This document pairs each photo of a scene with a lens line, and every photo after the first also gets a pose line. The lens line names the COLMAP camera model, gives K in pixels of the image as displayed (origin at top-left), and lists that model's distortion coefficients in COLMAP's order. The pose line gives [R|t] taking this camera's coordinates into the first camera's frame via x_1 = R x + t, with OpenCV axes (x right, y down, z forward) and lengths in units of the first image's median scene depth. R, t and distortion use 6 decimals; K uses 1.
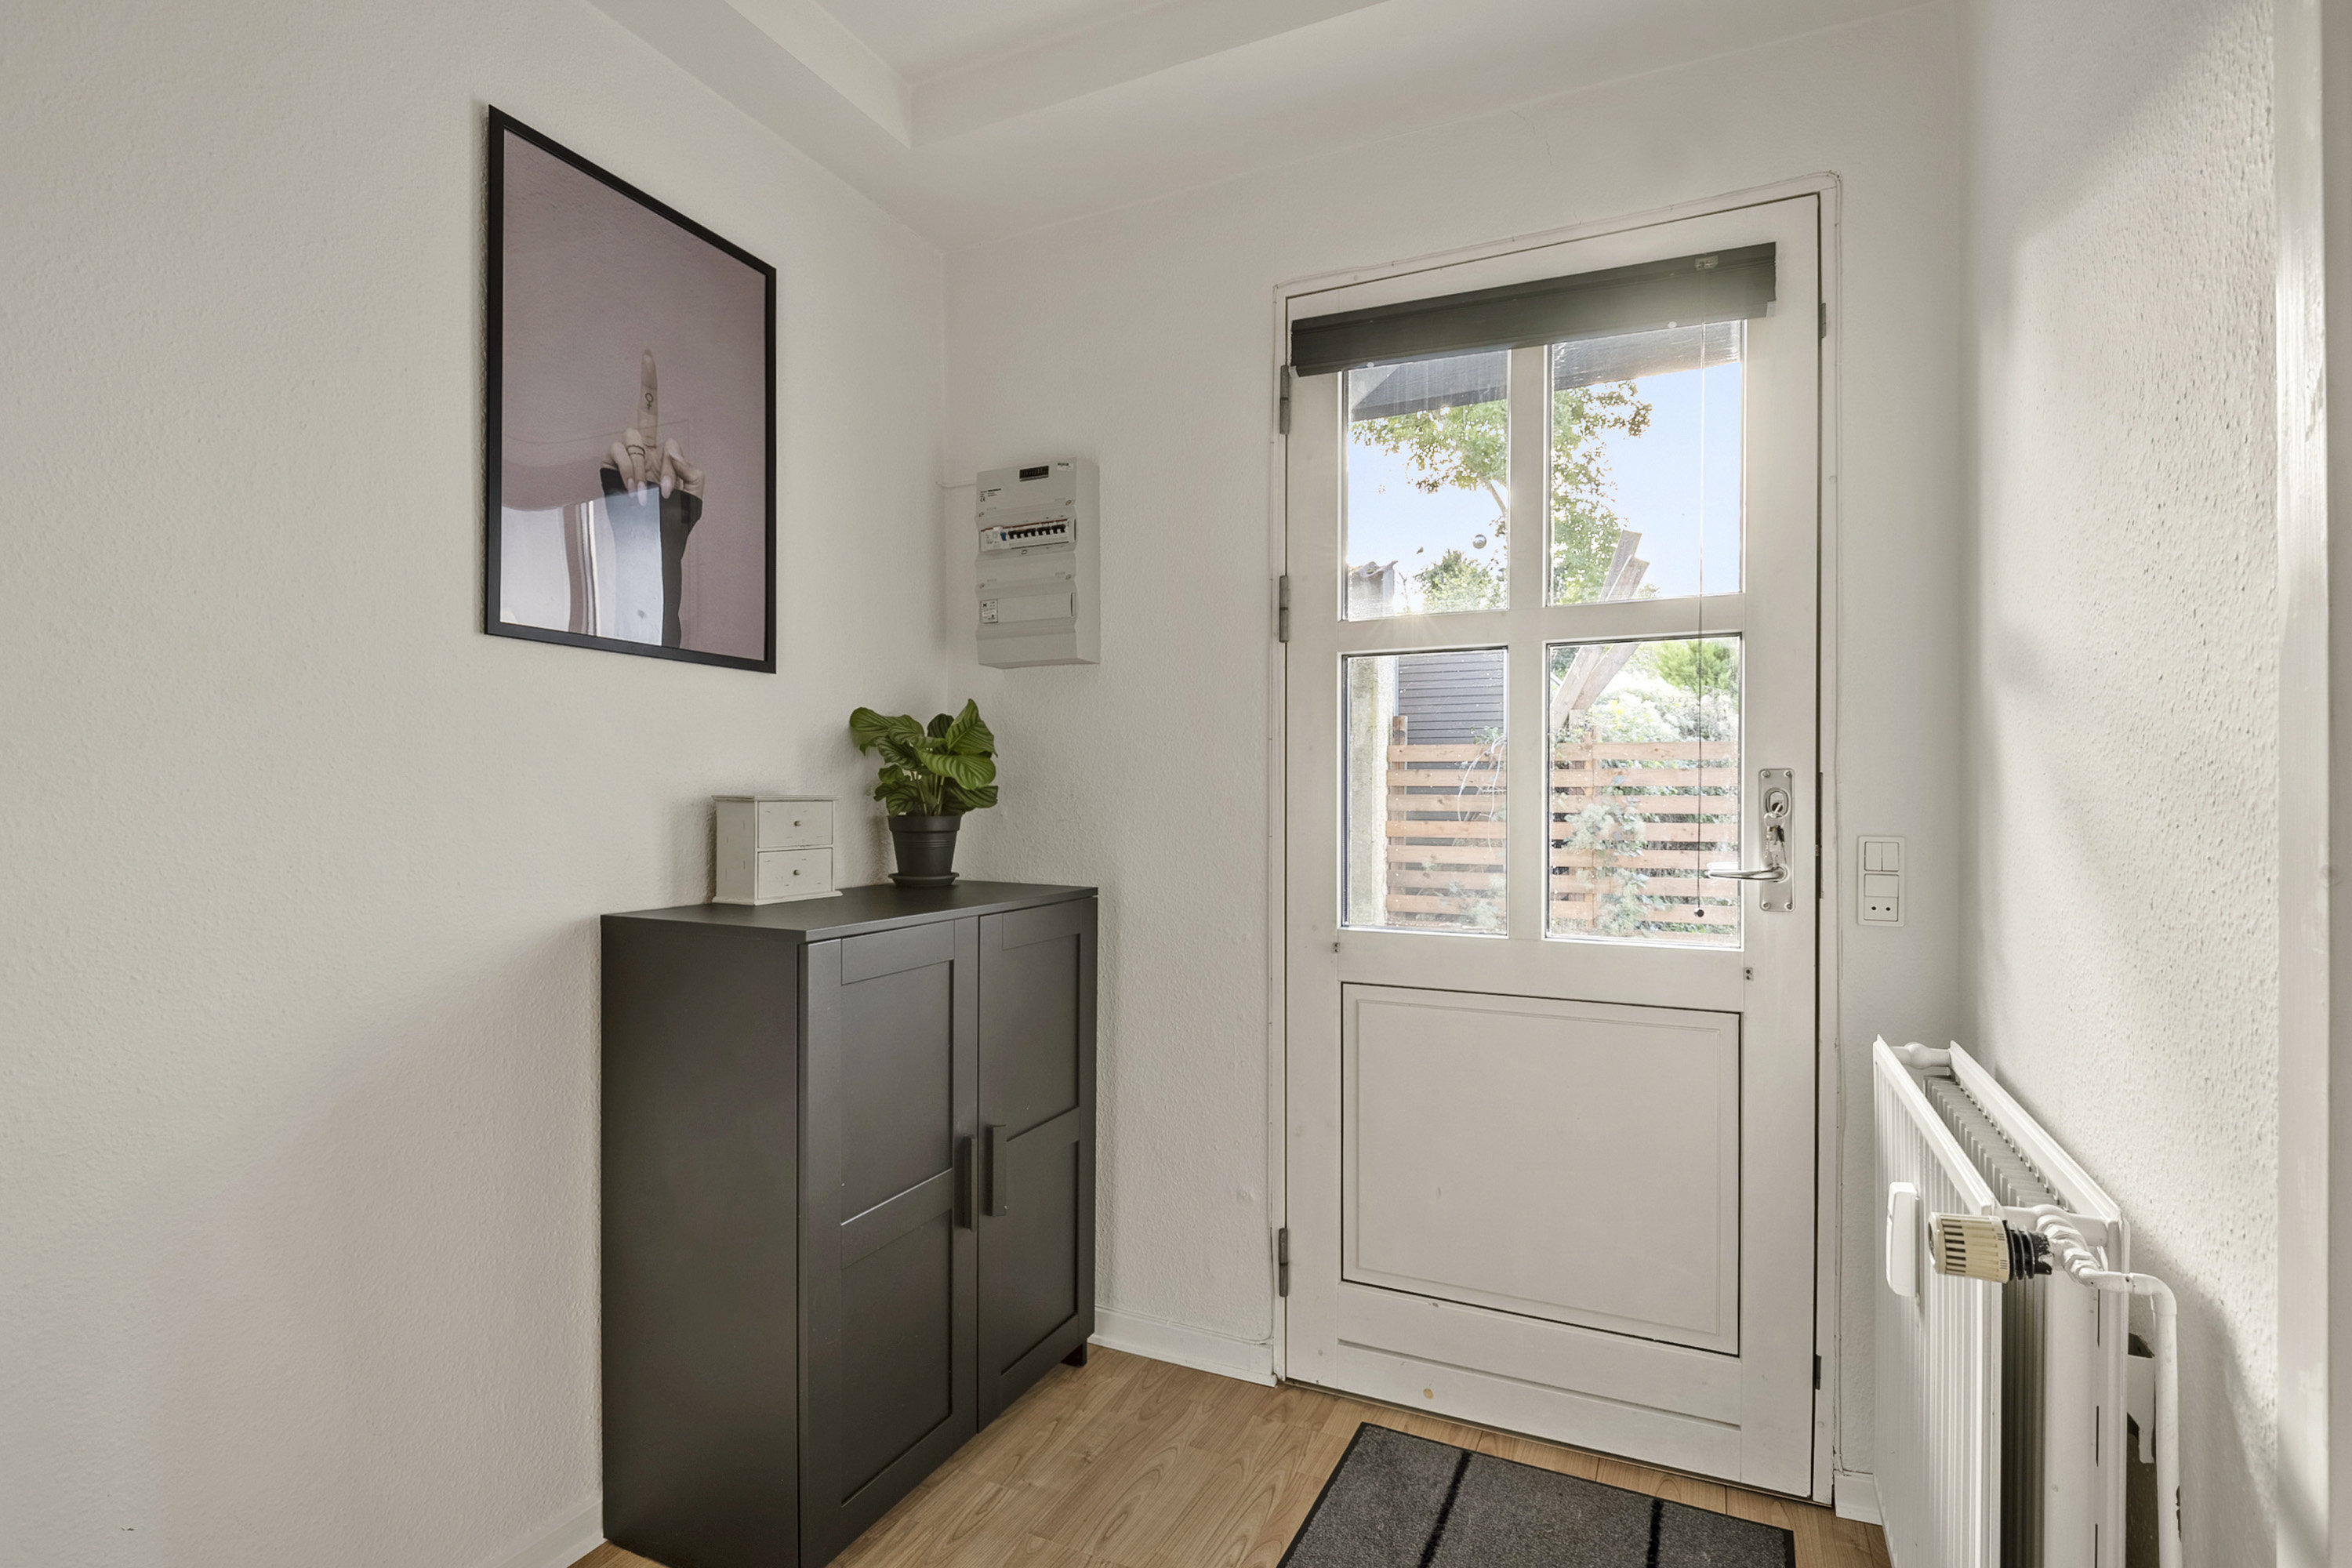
lens RADIAL K [[1110.2, 0, 1173.8], [0, 1110.2, 790.7], [0, 0, 1]] dist [-0.030614, -0.002657]
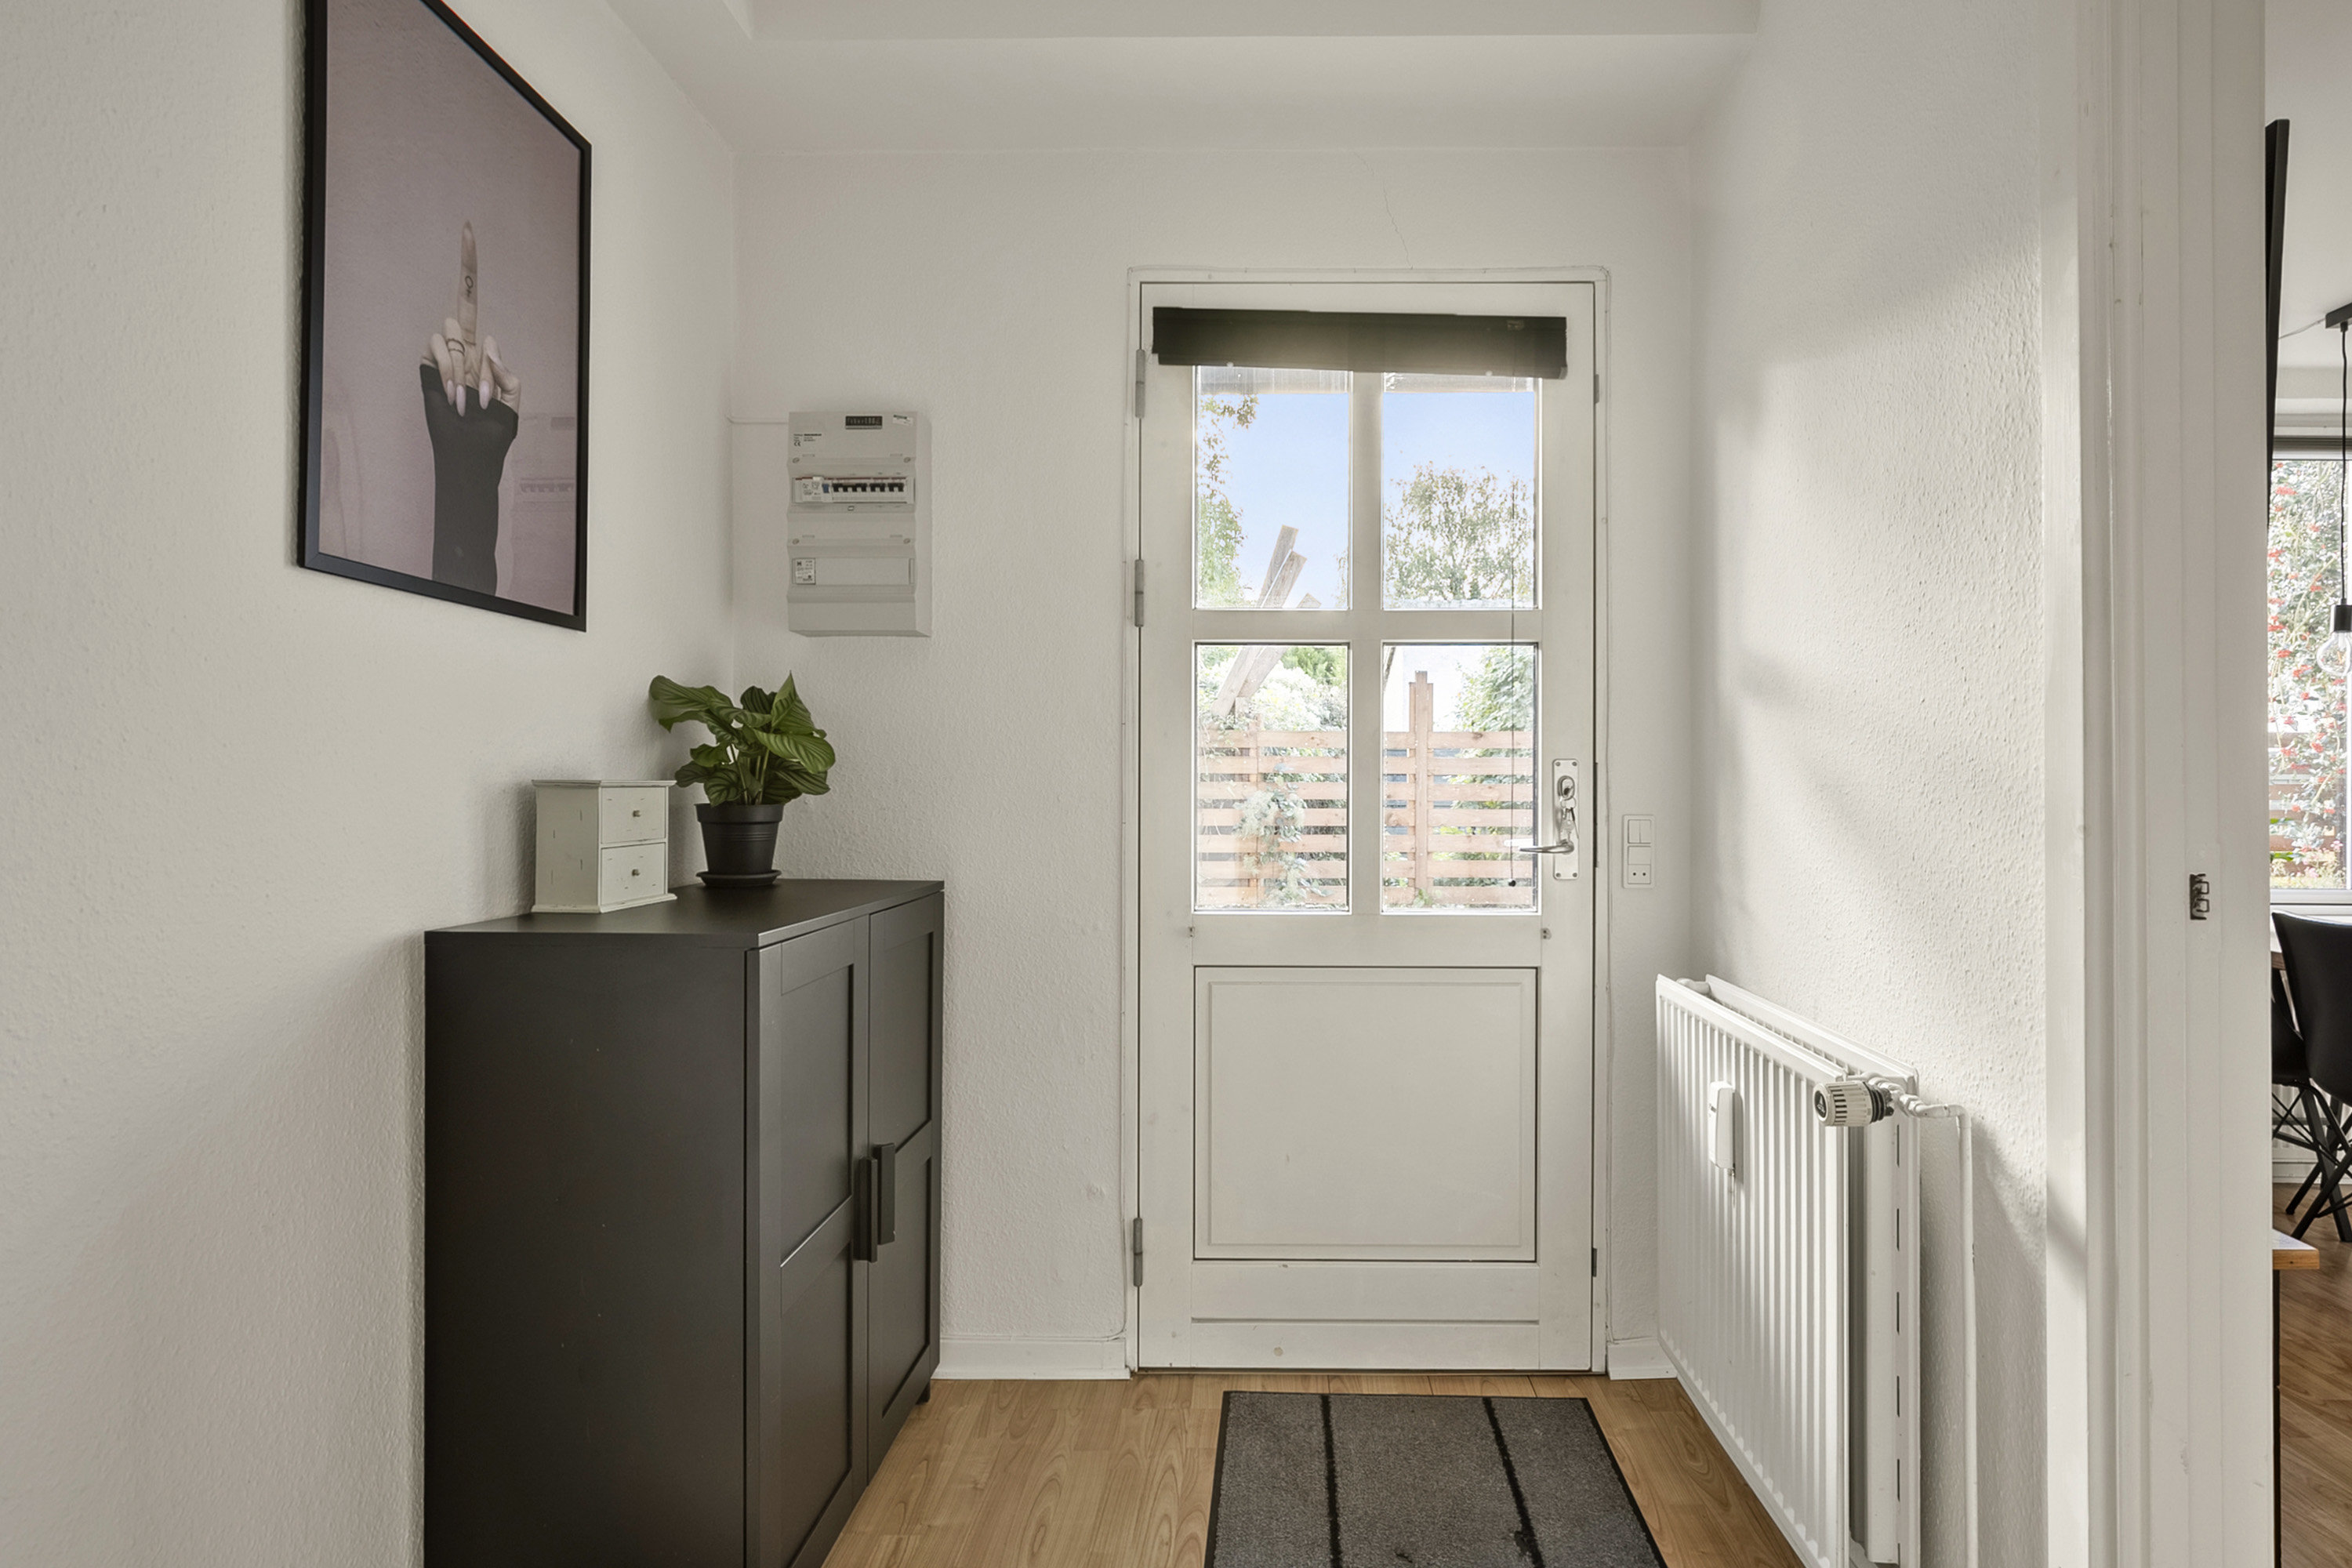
lens RADIAL K [[1268.9, 0, 1177.1], [0, 1268.9, 769.8], [0, 0, 1]] dist [-0.052843, 0.005960]
pose [[0.896607, 0.005812, 0.442790, -0.408110], [-0.003382, 0.999975, -0.006278, 0.001087], [-0.442815, 0.004132, 0.896604, -0.034575]]
